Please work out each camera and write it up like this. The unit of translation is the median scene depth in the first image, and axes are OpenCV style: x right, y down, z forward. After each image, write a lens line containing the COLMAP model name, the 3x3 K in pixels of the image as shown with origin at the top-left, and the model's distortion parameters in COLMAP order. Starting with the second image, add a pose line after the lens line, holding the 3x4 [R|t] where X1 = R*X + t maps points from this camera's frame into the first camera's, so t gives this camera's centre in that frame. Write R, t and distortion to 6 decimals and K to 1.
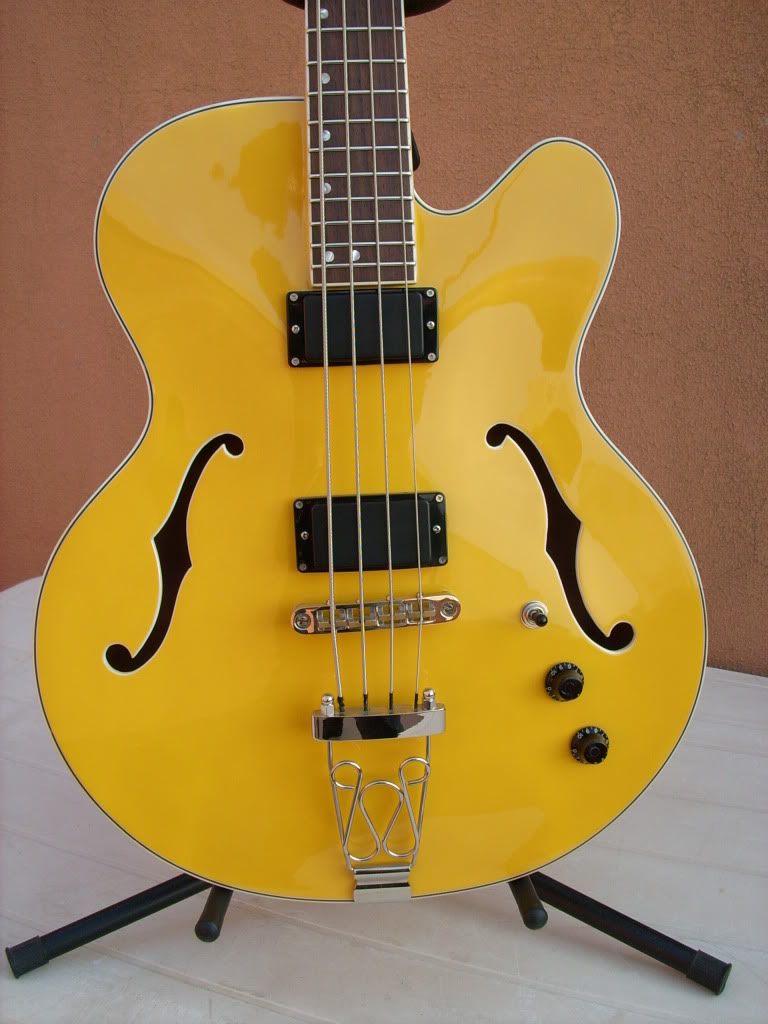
lens RADIAL K [[1102.6, 0, 393.9], [0, 1102.6, 489.9], [0, 0, 1]] dist [-0.139417, 0.000000]
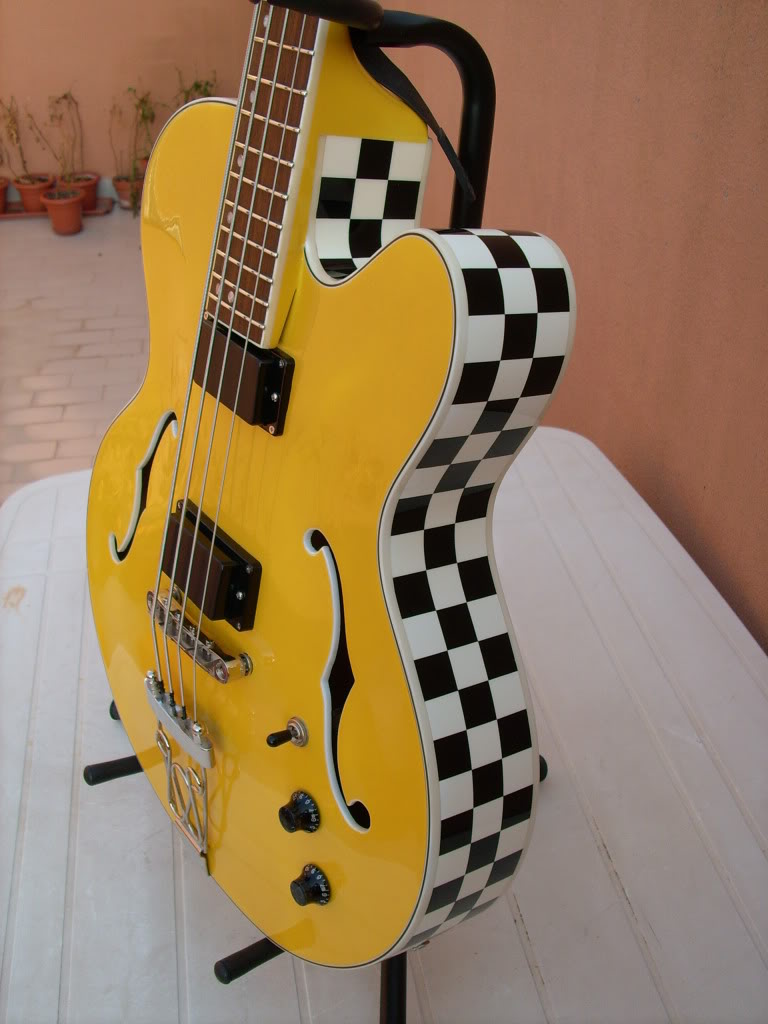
lens RADIAL K [[1102.6, 0, 393.1], [0, 1102.6, 501.6], [0, 0, 1]] dist [-0.139417, 0.000000]
pose [[0.541671, 0.469406, -0.697316, 0.724289], [-0.290625, 0.882977, 0.368630, -0.418124], [0.788752, 0.002982, 0.614705, 0.512153]]
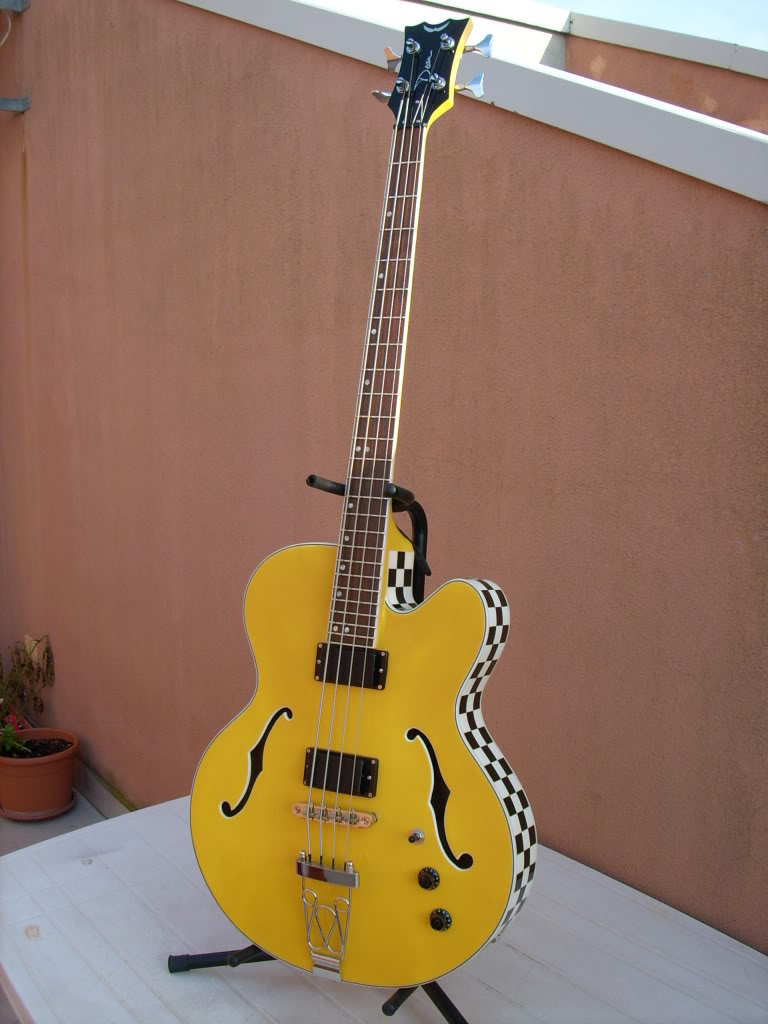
lens RADIAL K [[1102.6, 0, 406.7], [0, 1102.6, 494.9], [0, 0, 1]] dist [-0.139417, 0.000000]
pose [[0.875114, 0.087199, -0.475995, 0.923854], [-0.172641, 0.975162, -0.138756, -0.183998], [0.452073, 0.203604, 0.868433, -0.674581]]
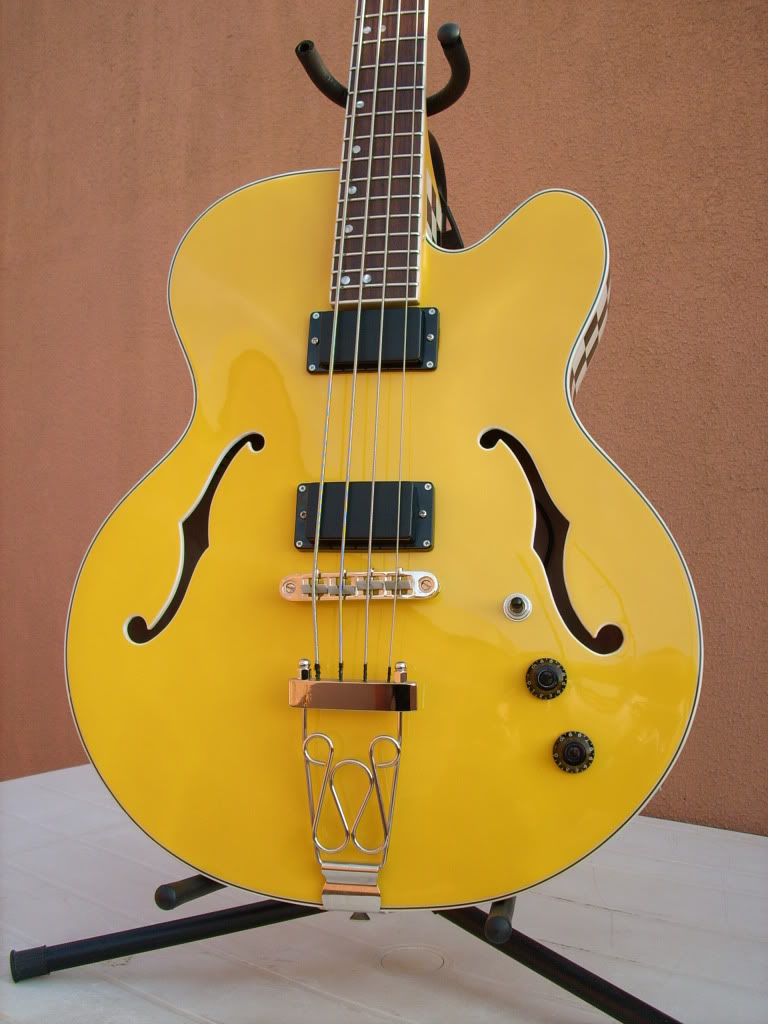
lens RADIAL K [[1102.6, 0, 401.6], [0, 1102.6, 491.0], [0, 0, 1]] dist [-0.139417, 0.000000]
pose [[0.966982, 0.010404, -0.254633, 0.286151], [-0.096348, 0.939933, -0.327481, 0.361087], [0.235930, 0.341201, 0.909900, 0.016037]]
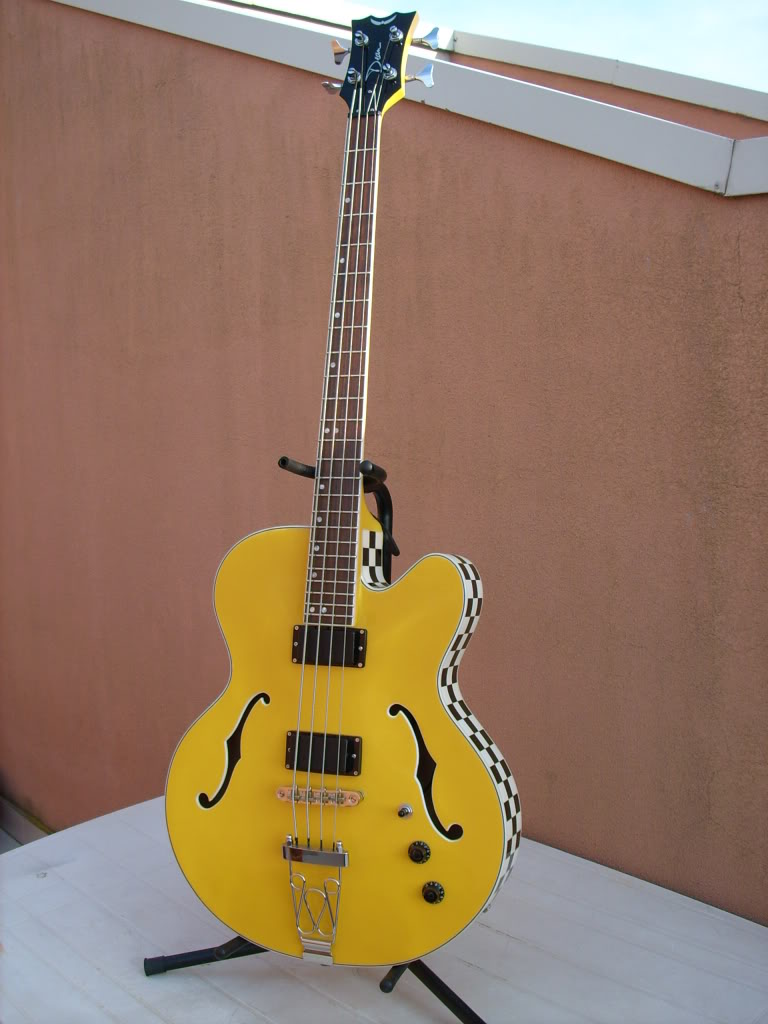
lens RADIAL K [[1102.6, 0, 408.4], [0, 1102.6, 497.3], [0, 0, 1]] dist [-0.139417, 0.000000]
pose [[0.925947, 0.044577, -0.375013, 0.793301], [-0.118196, 0.977329, -0.175665, -0.077685], [0.358680, 0.206981, 0.910224, -0.746452]]
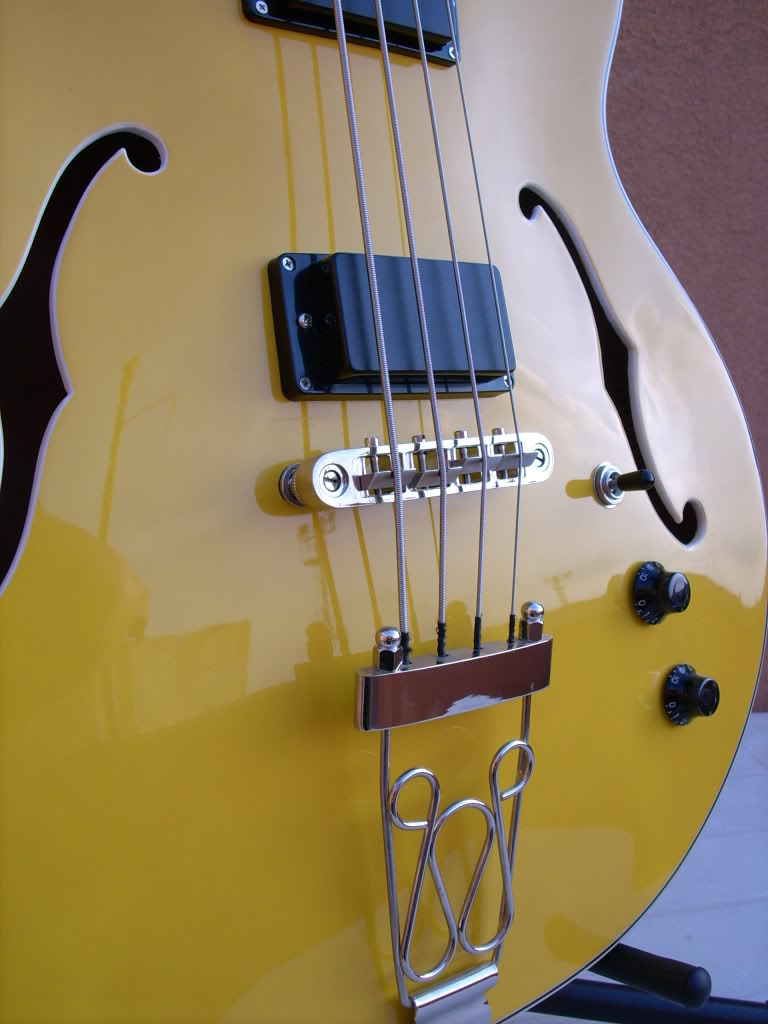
lens RADIAL K [[1102.6, 0, 393.7], [0, 1102.6, 506.8], [0, 0, 1]] dist [-0.139417, 0.000000]
pose [[0.837321, -0.042624, 0.545047, -0.319870], [0.140210, 0.980355, -0.138729, 0.198271], [-0.528426, 0.192581, 0.826848, 0.560300]]
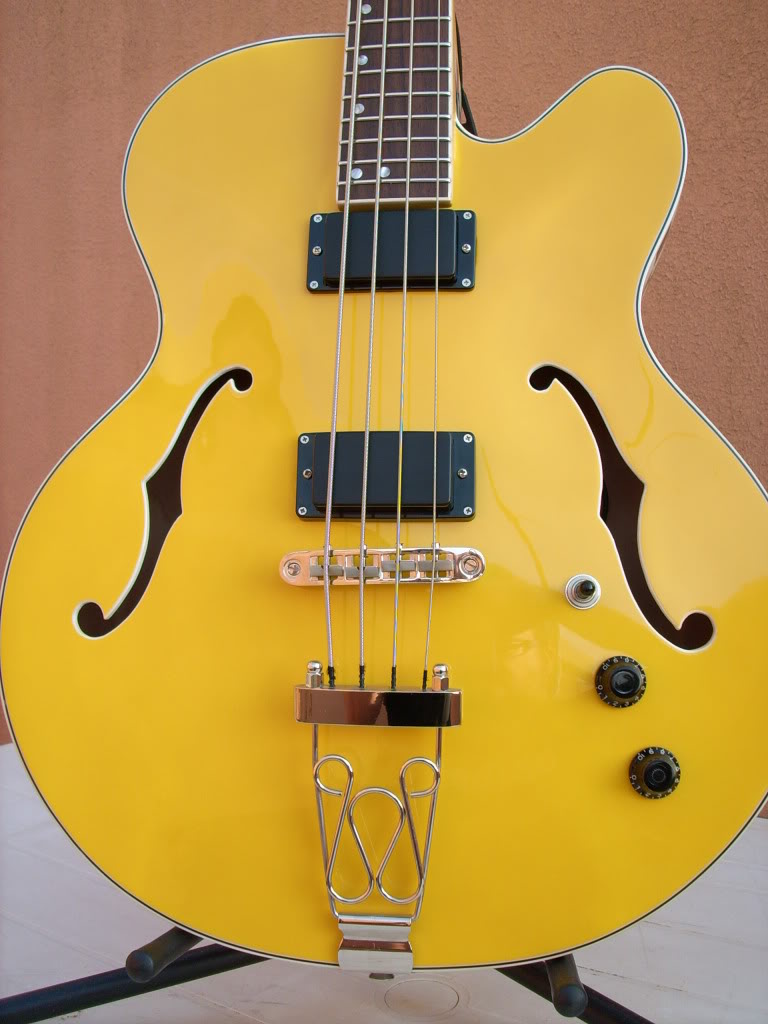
lens RADIAL K [[1102.6, 0, 402.8], [0, 1102.6, 494.2], [0, 0, 1]] dist [-0.139417, 0.000000]
pose [[0.983852, 0.025825, -0.177113, 0.140863], [-0.074193, 0.959361, -0.272253, 0.278074], [0.162884, 0.280997, 0.945785, 0.202201]]
